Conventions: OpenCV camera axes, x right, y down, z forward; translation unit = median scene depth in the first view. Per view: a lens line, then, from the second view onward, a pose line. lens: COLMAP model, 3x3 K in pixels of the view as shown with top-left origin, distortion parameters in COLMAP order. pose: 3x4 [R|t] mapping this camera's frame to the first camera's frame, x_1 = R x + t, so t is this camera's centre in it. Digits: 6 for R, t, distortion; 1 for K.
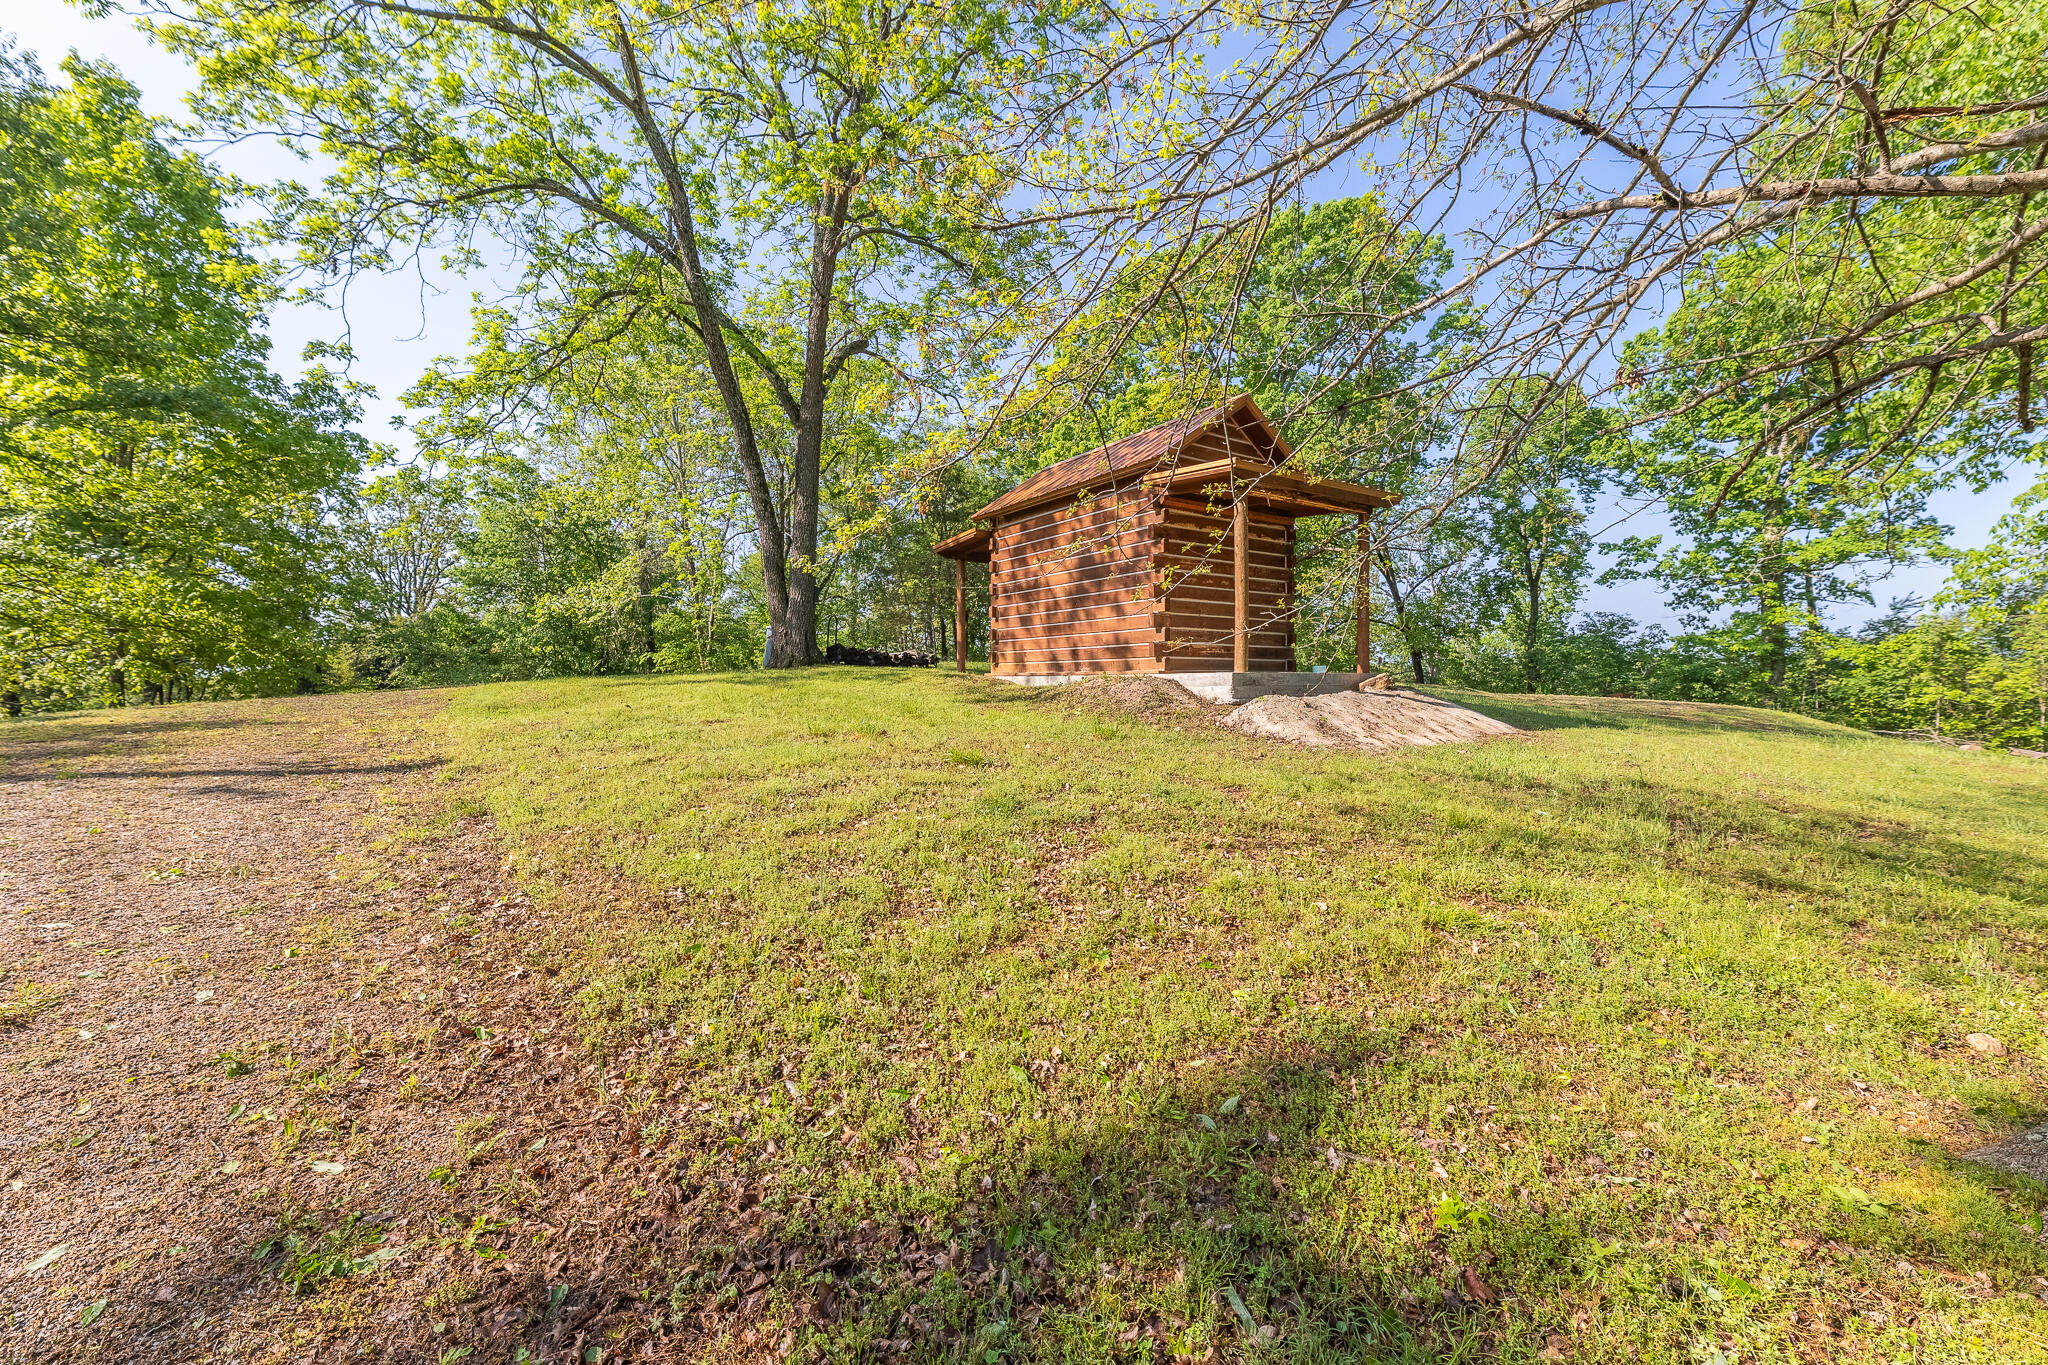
lens RADIAL K [[823.2, 0, 1031.2], [0, 823.2, 682.9], [0, 0, 1]] dist [0.004317, 0.000538]
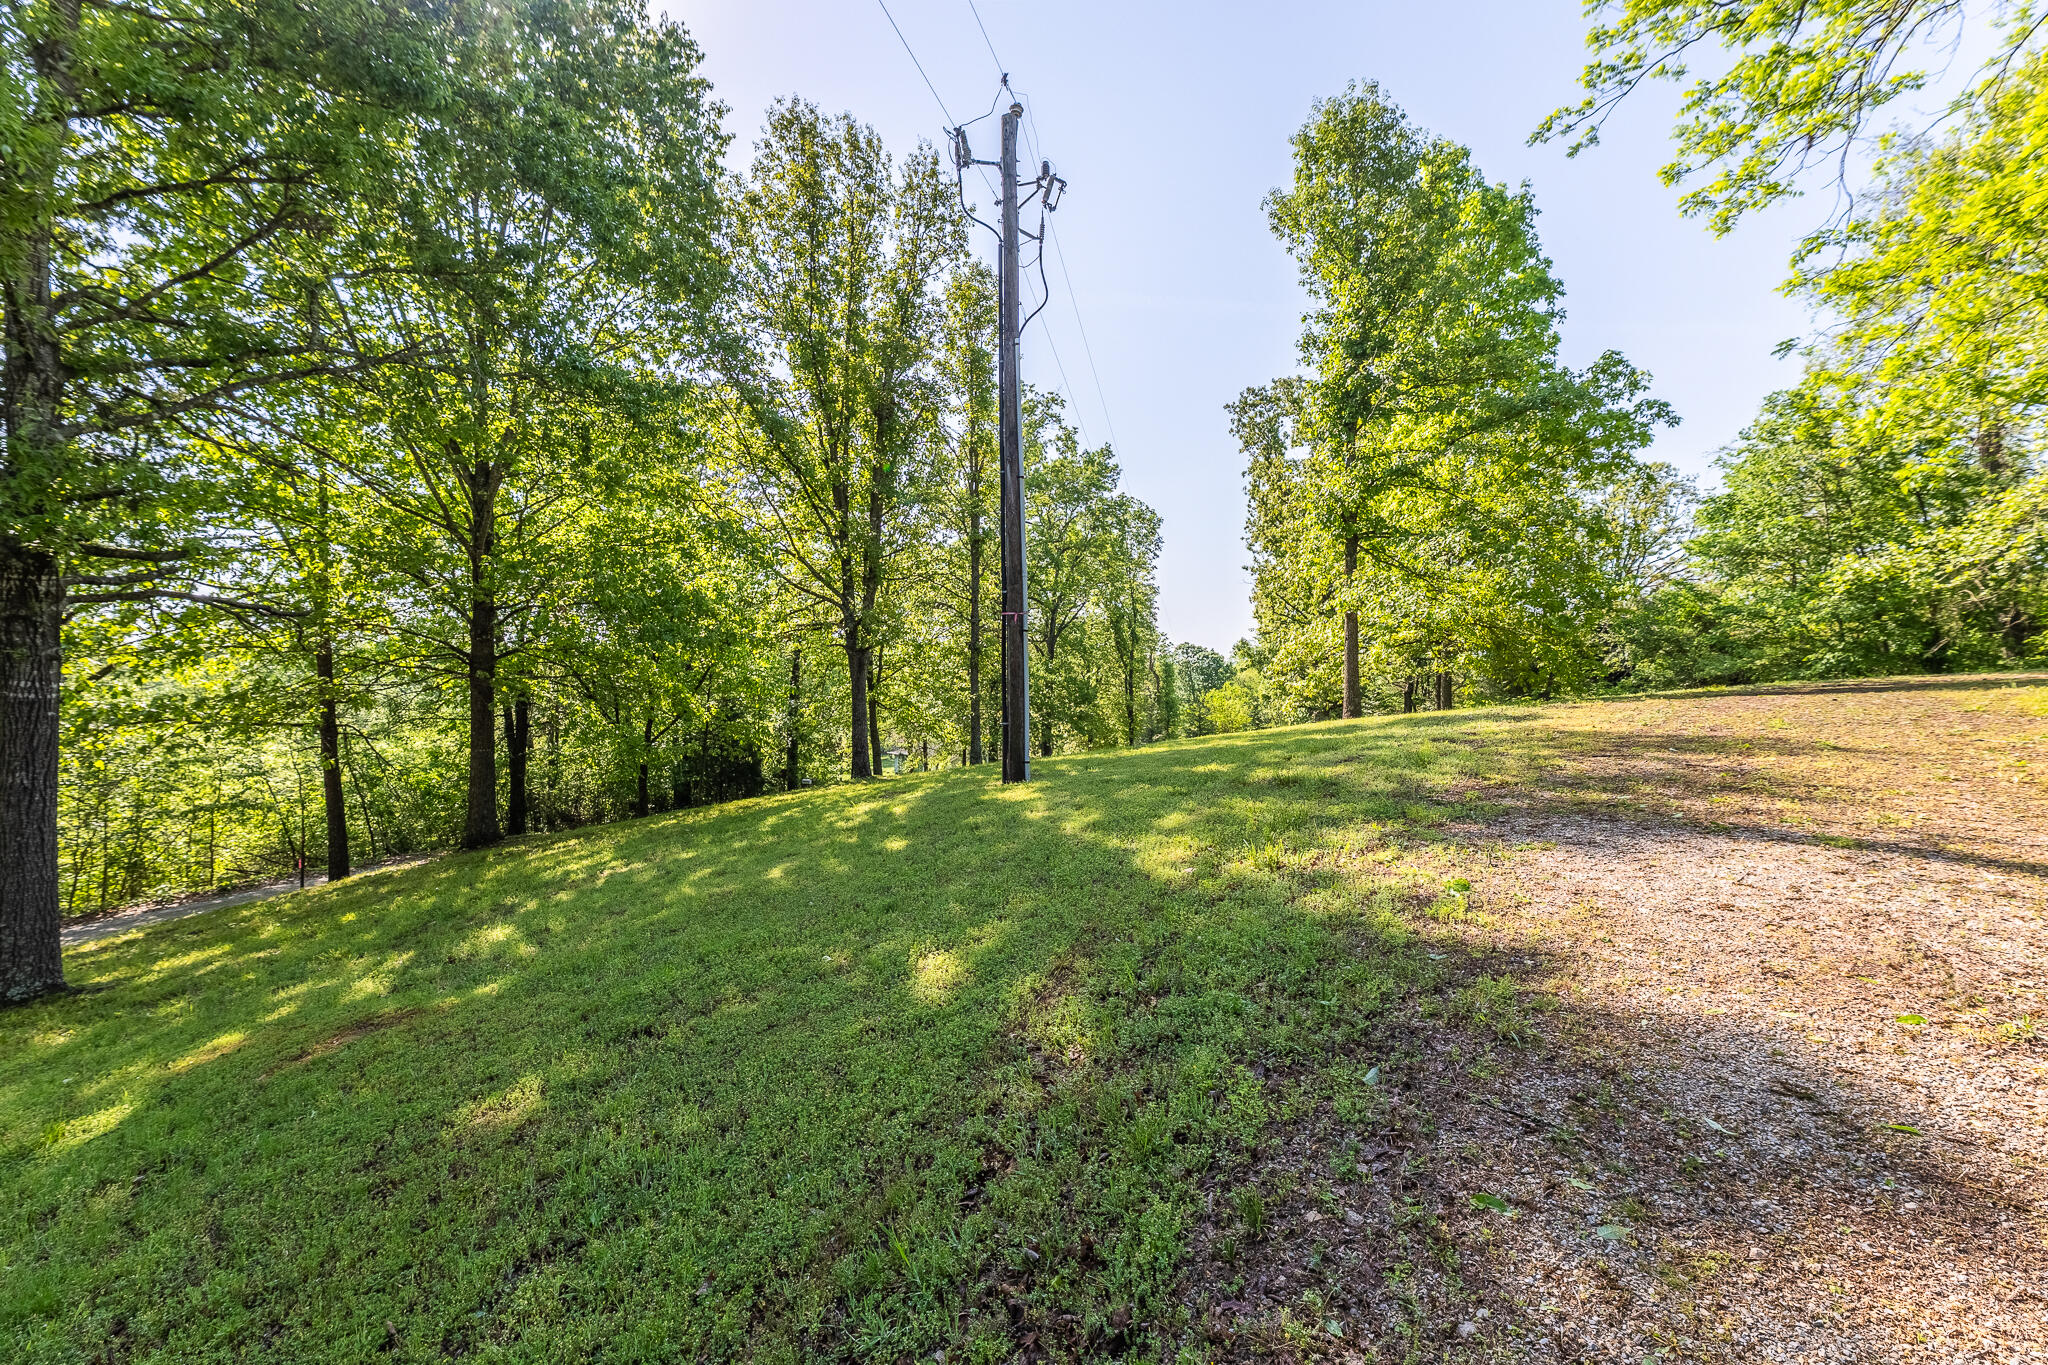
lens RADIAL K [[823.2, 0, 992.9], [0, 823.2, 681.2], [0, 0, 1]] dist [0.004317, 0.000538]
pose [[0.318021, 0.013046, -0.947994, -0.130324], [0.003549, 0.999882, 0.014951, -0.007045], [0.948077, -0.008119, 0.317937, 0.014781]]
